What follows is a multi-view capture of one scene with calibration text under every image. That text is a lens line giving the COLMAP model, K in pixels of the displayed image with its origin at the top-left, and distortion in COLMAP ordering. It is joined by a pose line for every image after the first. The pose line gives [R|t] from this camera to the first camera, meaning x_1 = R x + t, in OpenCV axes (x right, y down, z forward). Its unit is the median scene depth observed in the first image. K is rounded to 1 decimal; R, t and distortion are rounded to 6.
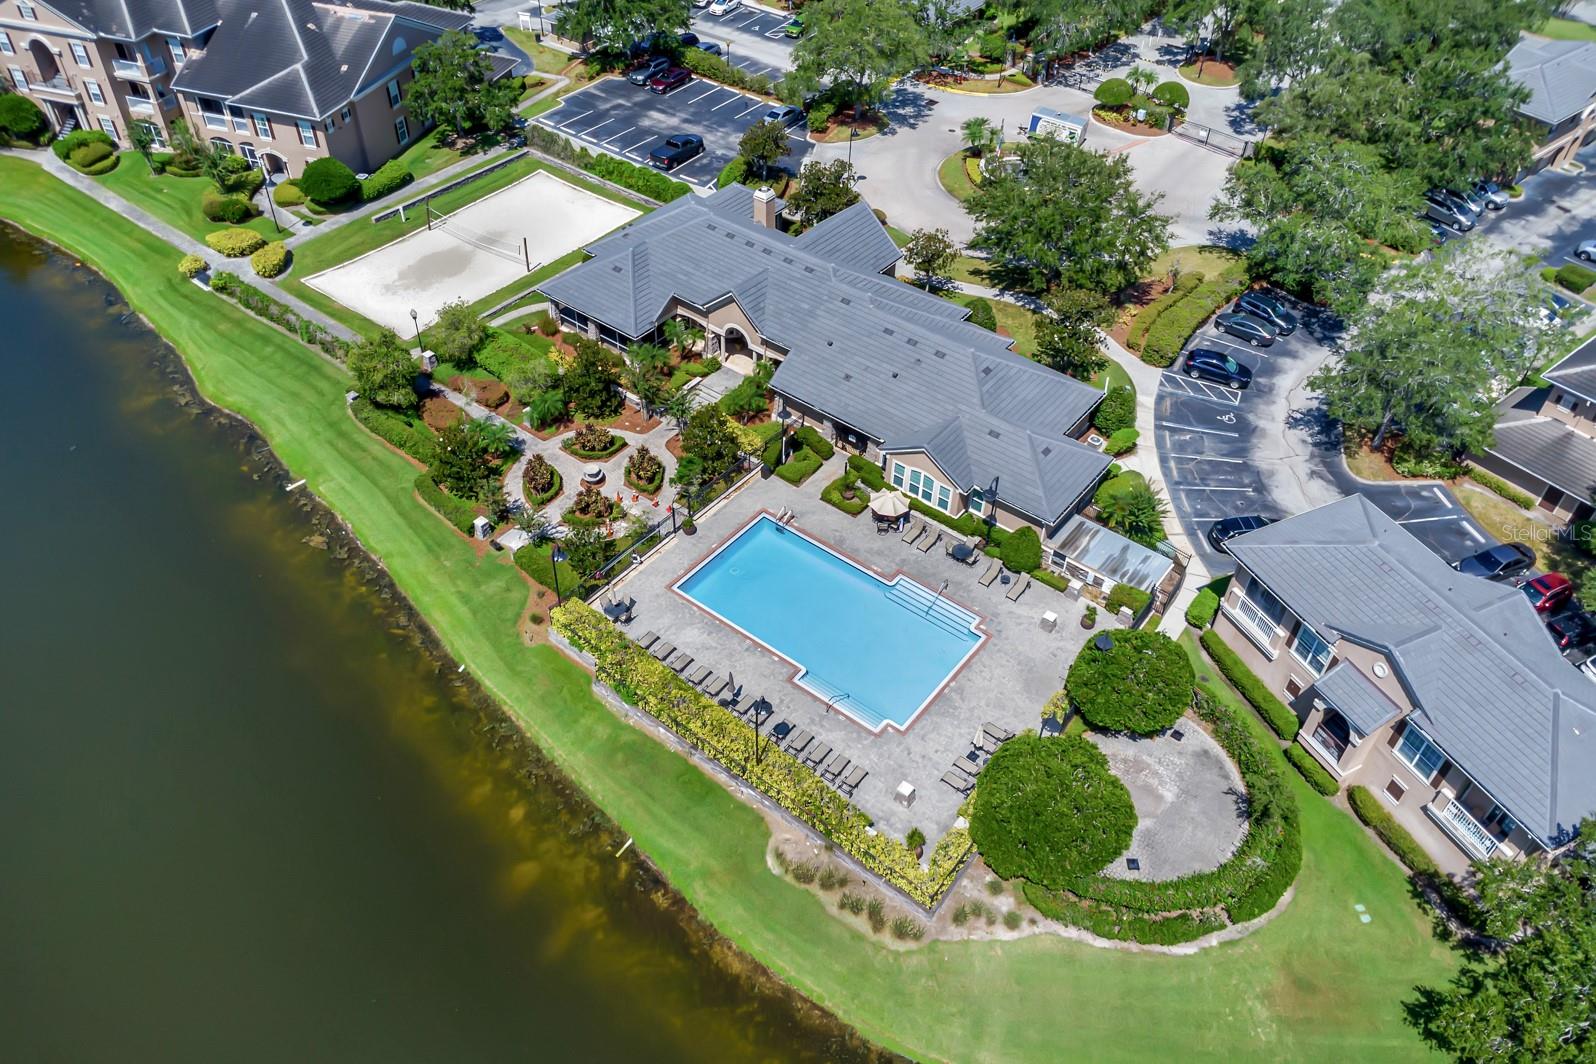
lens RADIAL K [[1130.0, 0, 803.8], [0, 1130.0, 509.7], [0, 0, 1]] dist [0.020891, -0.028110]
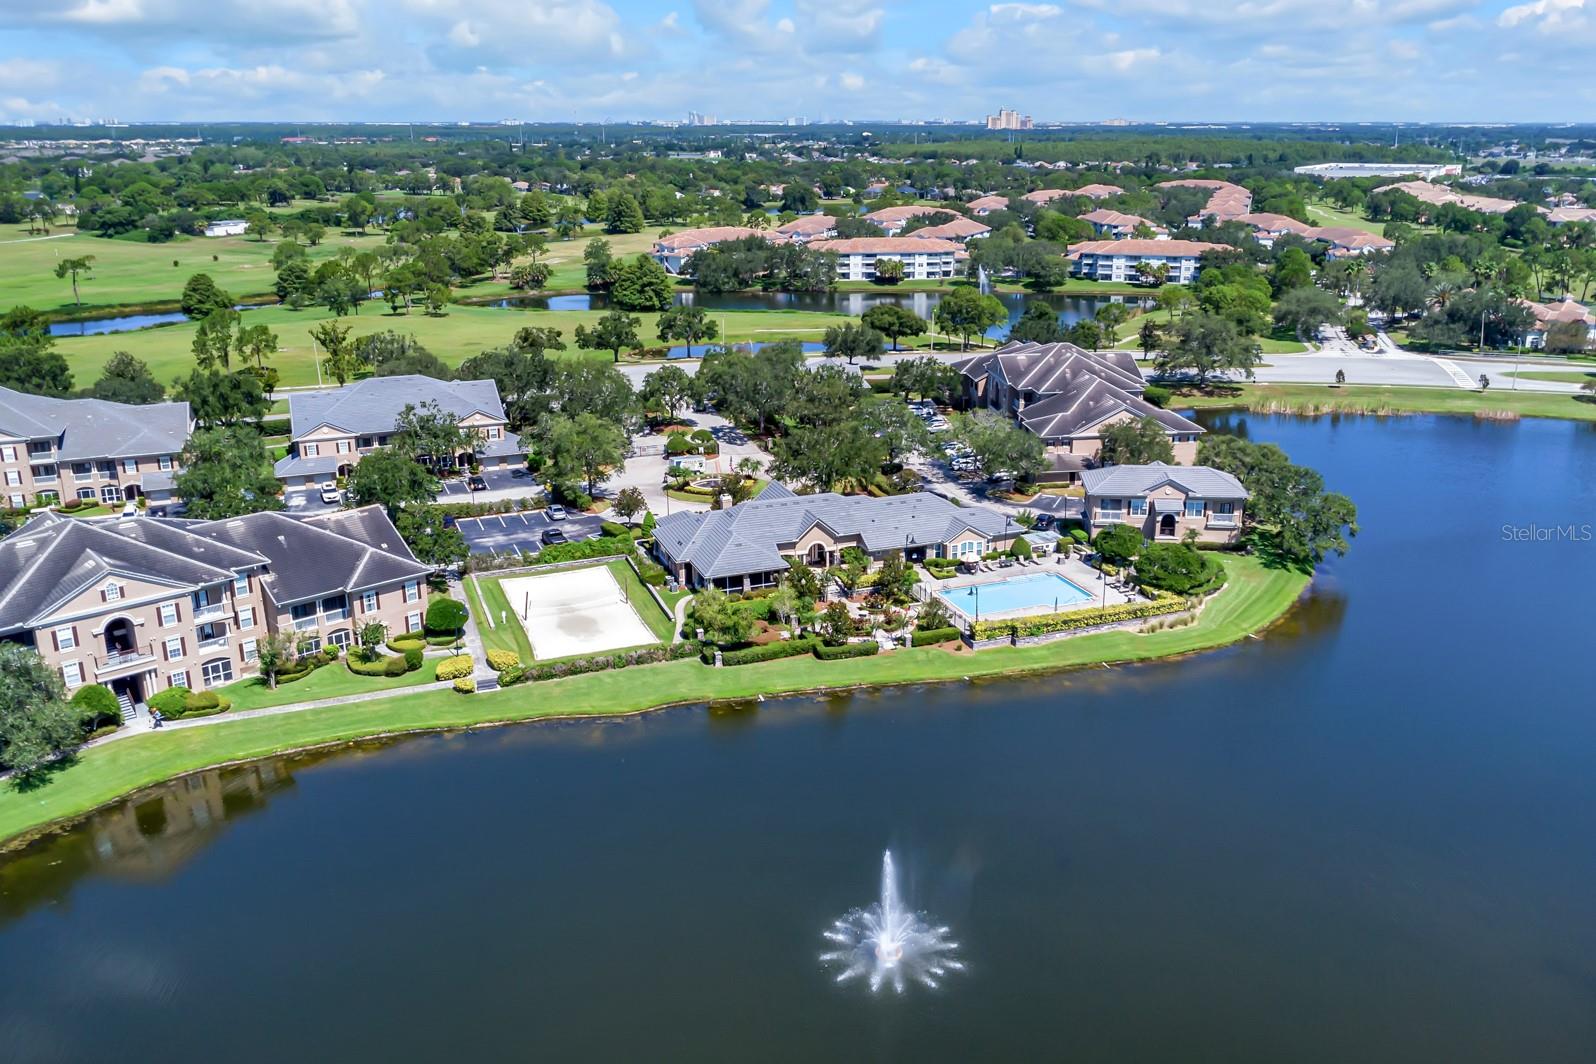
lens RADIAL K [[1223.8, 0, 798.0], [0, 1223.8, 532.0], [0, 0, 1]] dist [0.005207, 0.002280]
pose [[0.529785, -0.295868, 0.794852, -1.389840], [0.588688, 0.802935, -0.093496, -0.015344], [-0.610552, 0.517453, 0.599557, -0.088306]]
